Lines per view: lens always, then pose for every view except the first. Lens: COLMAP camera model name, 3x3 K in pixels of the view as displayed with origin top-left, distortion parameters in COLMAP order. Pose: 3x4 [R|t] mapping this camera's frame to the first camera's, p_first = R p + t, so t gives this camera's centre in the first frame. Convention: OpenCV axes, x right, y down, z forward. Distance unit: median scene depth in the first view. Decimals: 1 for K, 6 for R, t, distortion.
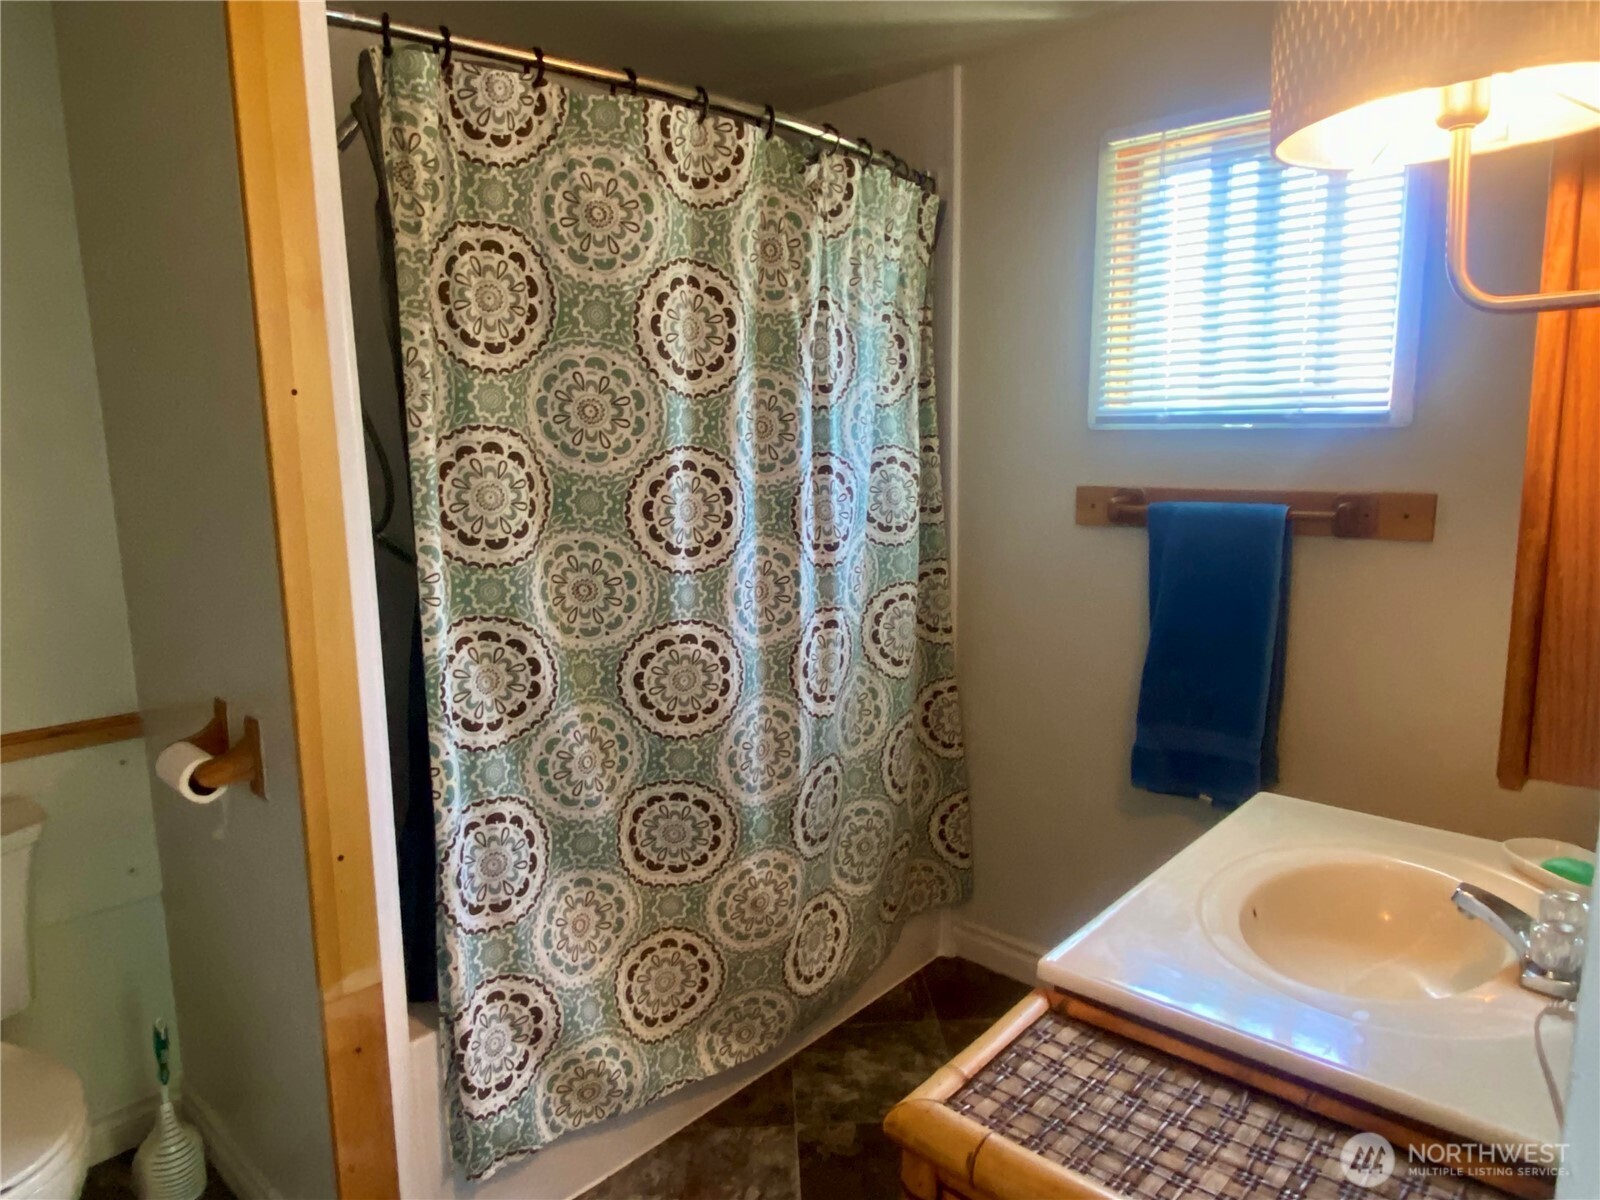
lens RADIAL K [[1022.7, 0, 810.1], [0, 1022.7, 602.3], [0, 0, 1]] dist [0.089650, -0.094538]
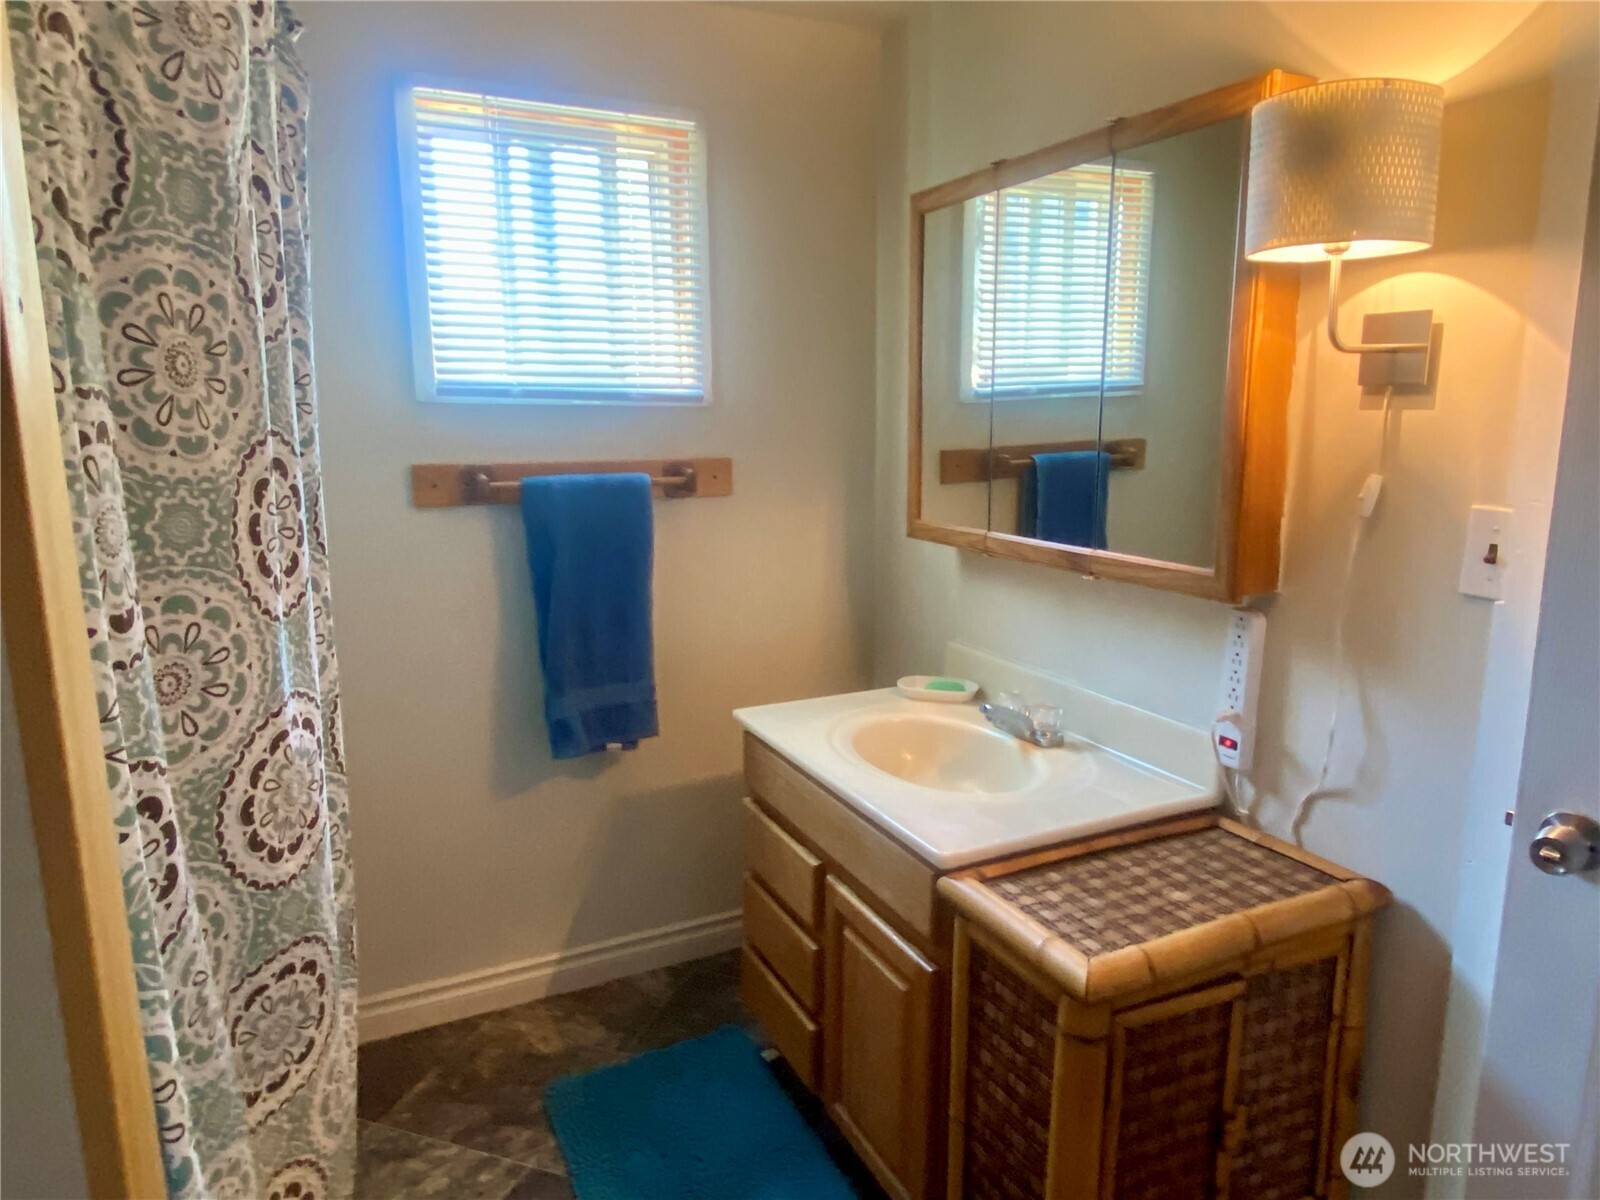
lens RADIAL K [[1022.7, 0, 810.1], [0, 1022.7, 602.3], [0, 0, 1]] dist [0.089650, -0.094538]
pose [[0.389623, -0.171665, 0.904835, -0.623492], [0.157943, 0.980374, 0.117986, -0.070847], [-0.907330, 0.096942, 0.409089, 0.466408]]
